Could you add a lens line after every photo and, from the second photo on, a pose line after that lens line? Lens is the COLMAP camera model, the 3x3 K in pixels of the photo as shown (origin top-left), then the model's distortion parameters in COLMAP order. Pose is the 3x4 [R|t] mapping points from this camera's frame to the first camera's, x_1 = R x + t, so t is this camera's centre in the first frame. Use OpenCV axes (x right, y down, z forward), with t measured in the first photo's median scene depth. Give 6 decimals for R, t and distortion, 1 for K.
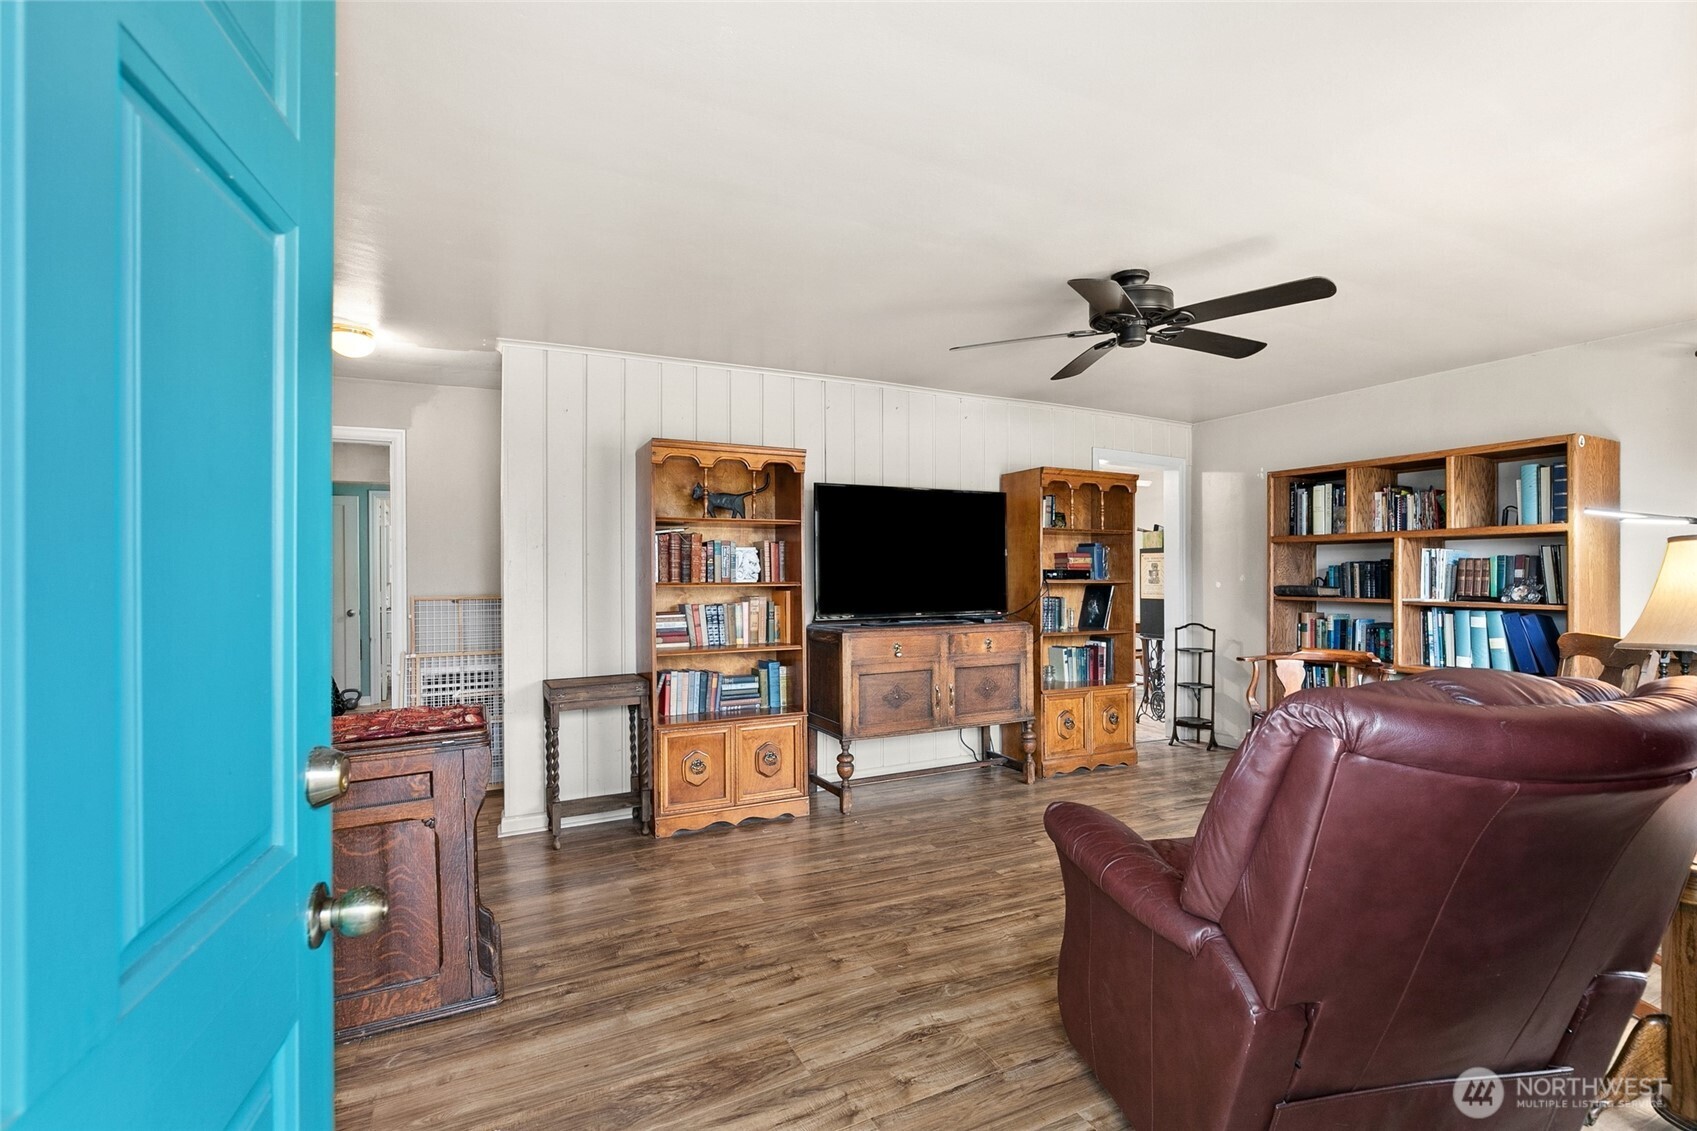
lens RADIAL K [[786.9, 0, 869.9], [0, 786.9, 574.4], [0, 0, 1]] dist [-0.014277, 0.002939]
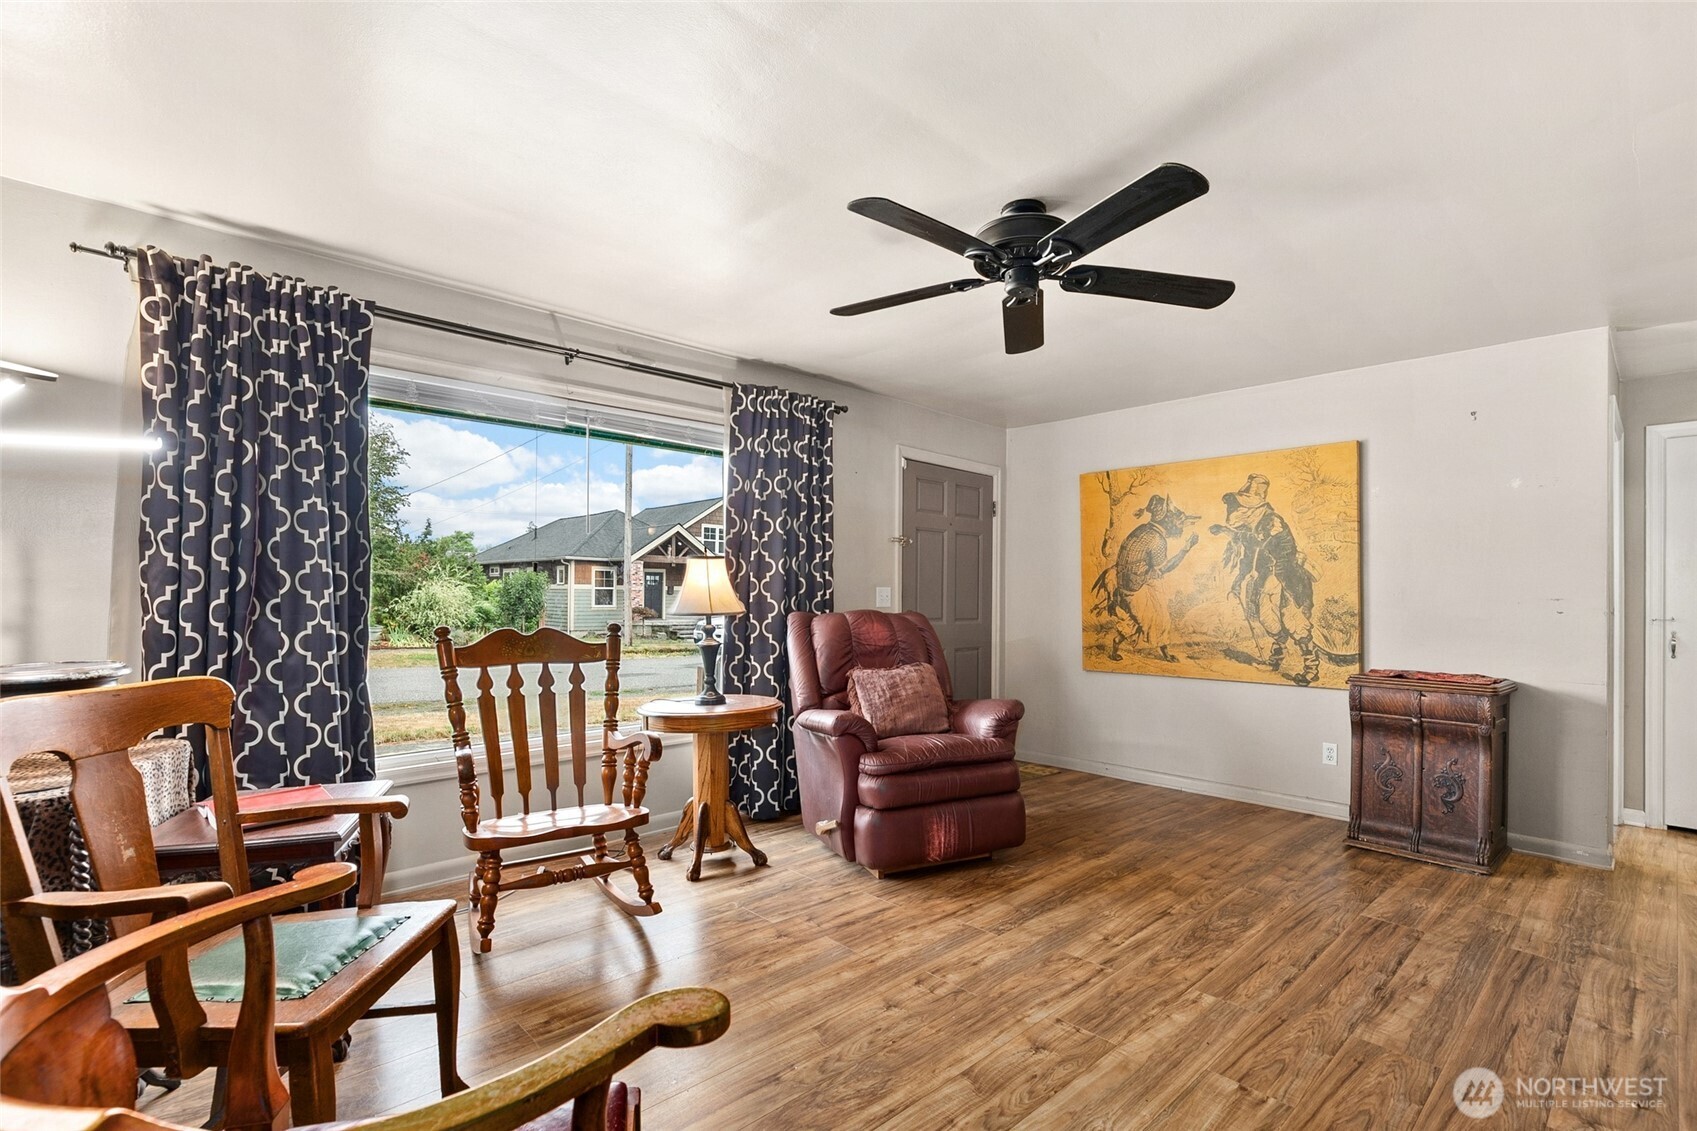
lens RADIAL K [[786.9, 0, 858.5], [0, 786.9, 585.3], [0, 0, 1]] dist [-0.014277, 0.002939]
pose [[-0.959847, -0.008898, -0.280381, 0.535135], [-0.007763, 0.999957, -0.005160, 0.015794], [0.280415, -0.002776, -0.959875, 1.277110]]
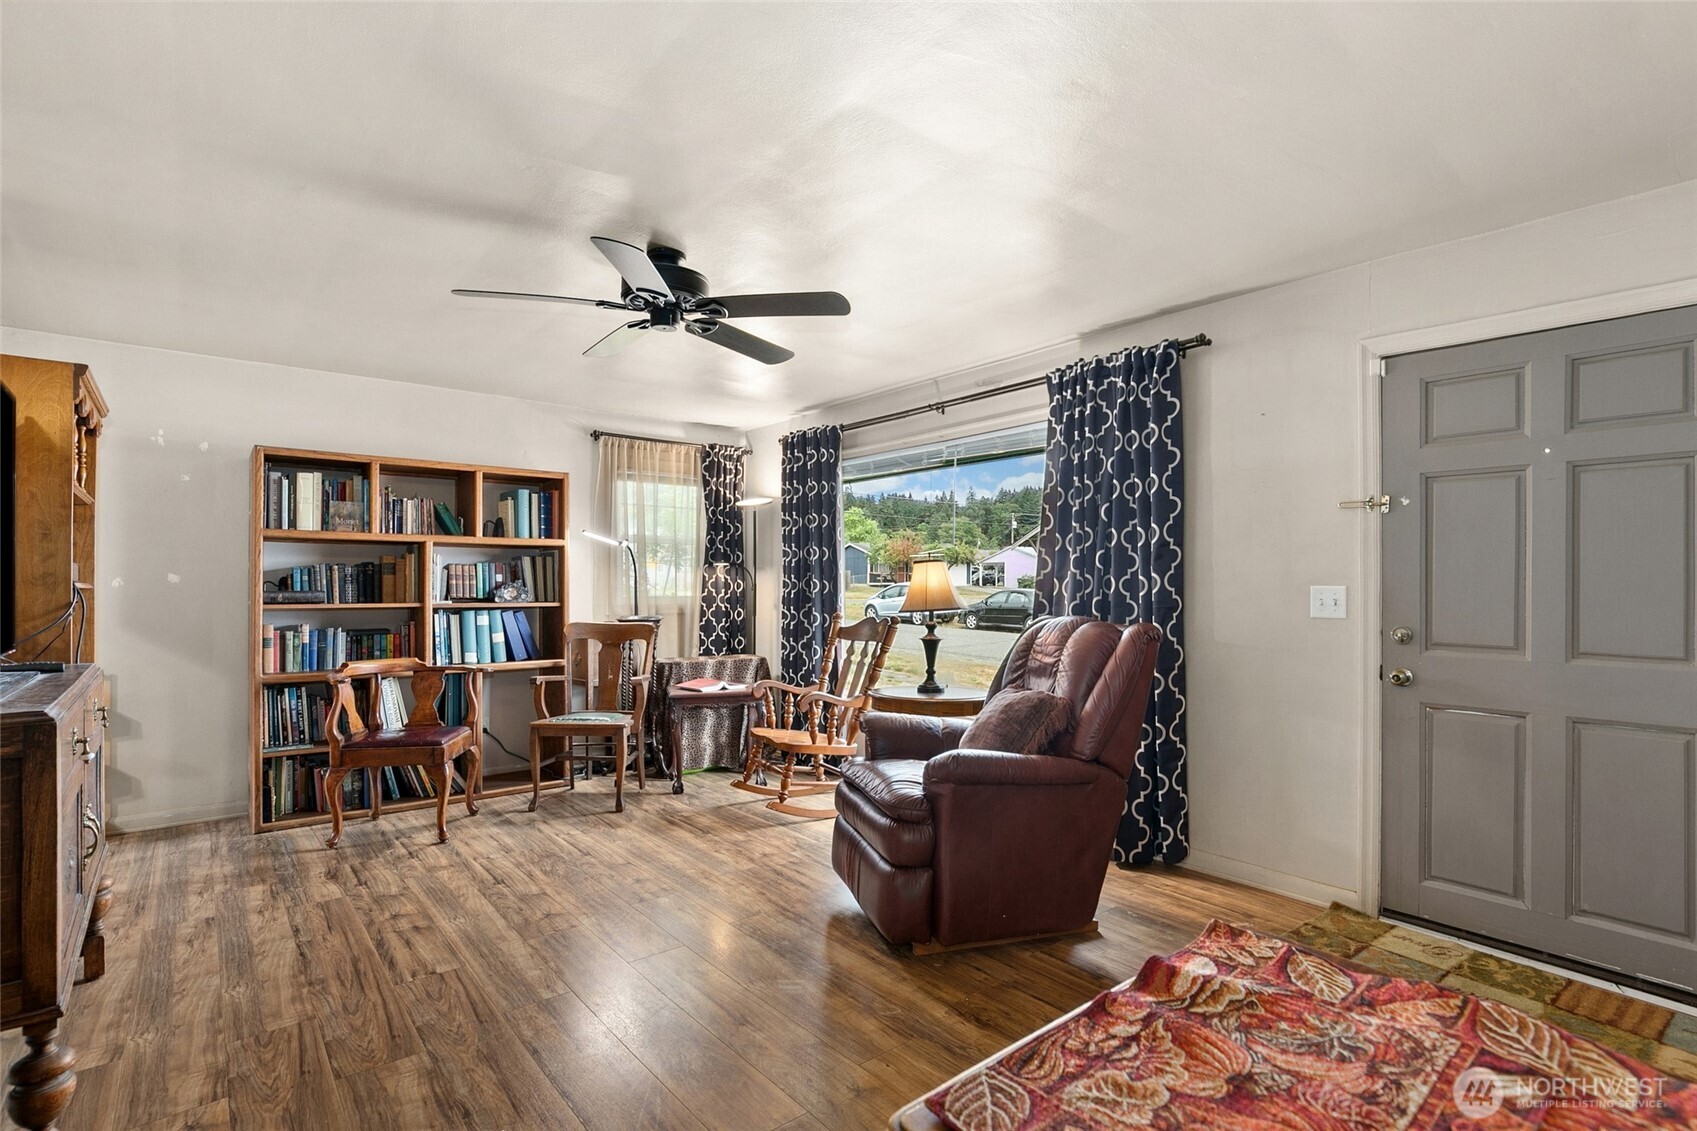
lens RADIAL K [[805.3, 0, 862.6], [0, 805.3, 579.6], [0, 0, 1]] dist [-0.019803, 0.002692]
pose [[-0.224227, 0.008294, 0.974502, -0.479166], [0.001883, 0.999966, -0.008078, 0.012149], [-0.974535, 0.000024, -0.224234, 0.717740]]
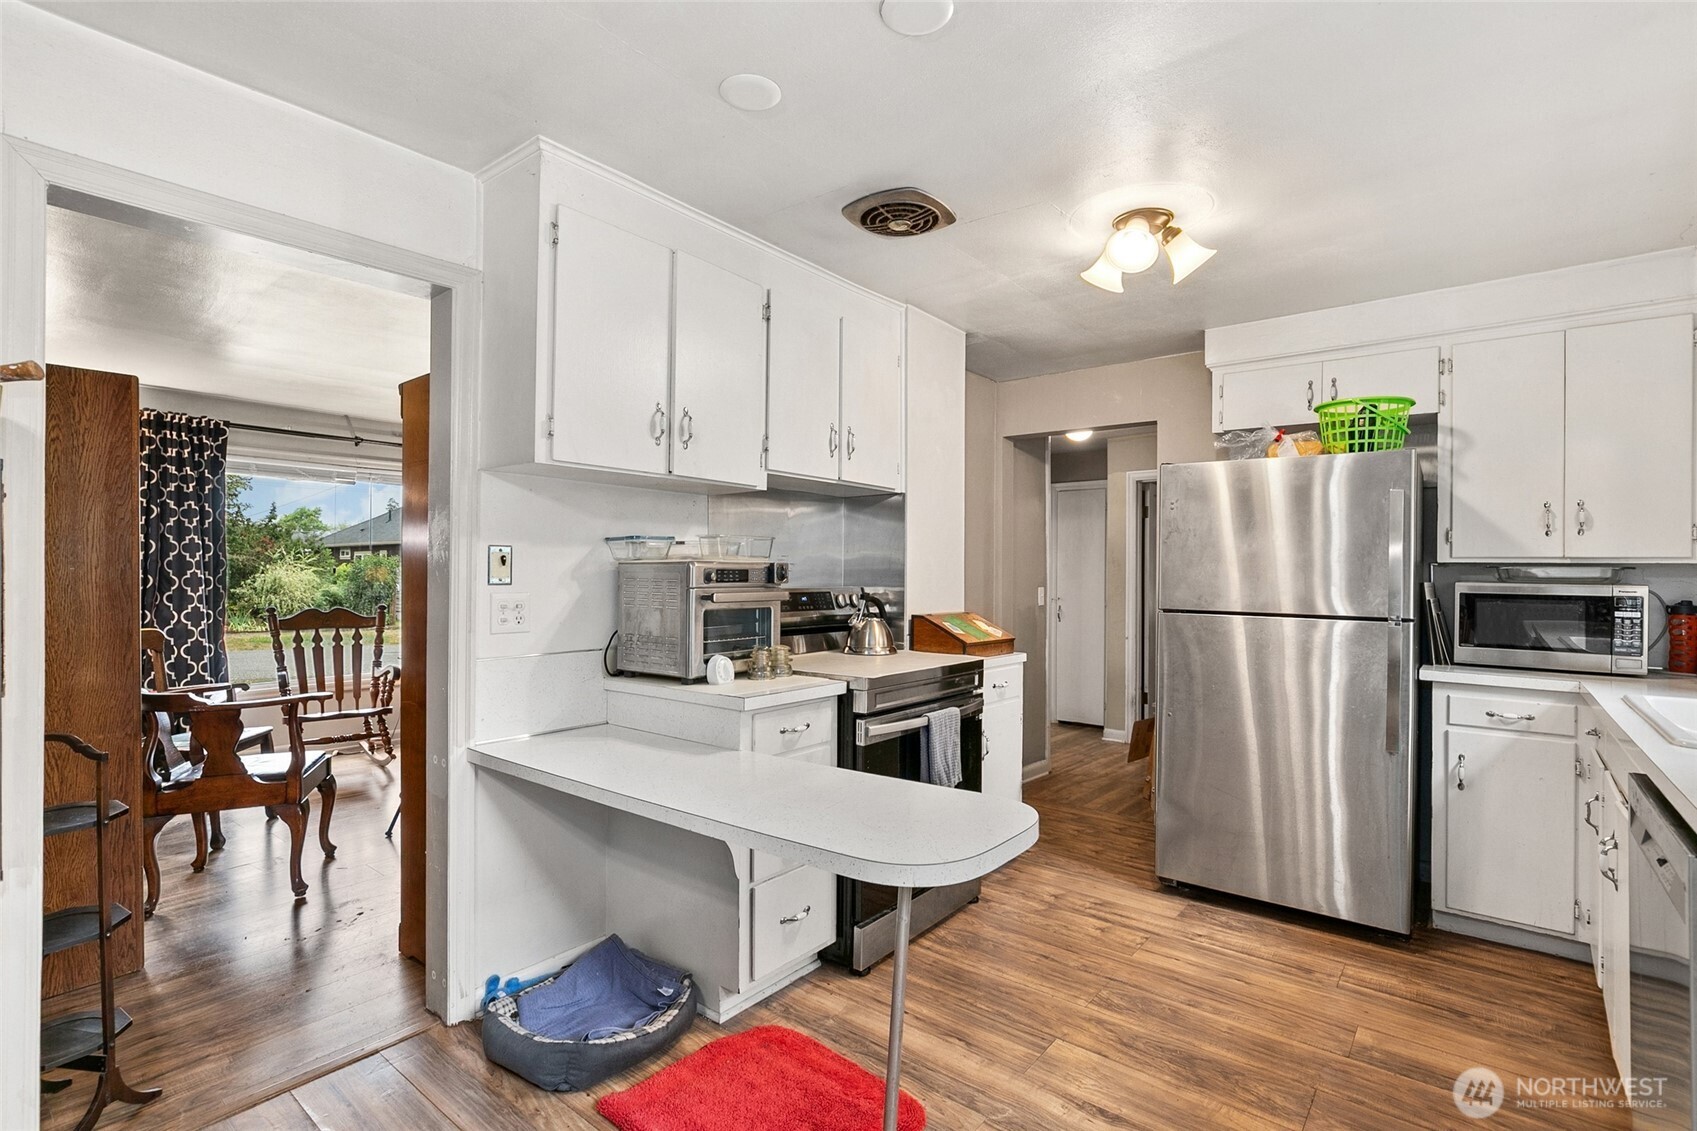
lens RADIAL K [[786.9, 0, 857.6], [0, 786.9, 570.0], [0, 0, 1]] dist [-0.014277, 0.002939]
pose [[-0.911462, -0.011674, -0.411219, 0.357569], [-0.011114, 0.999931, -0.003753, -0.013236], [0.411235, 0.001150, -0.911529, 2.014105]]
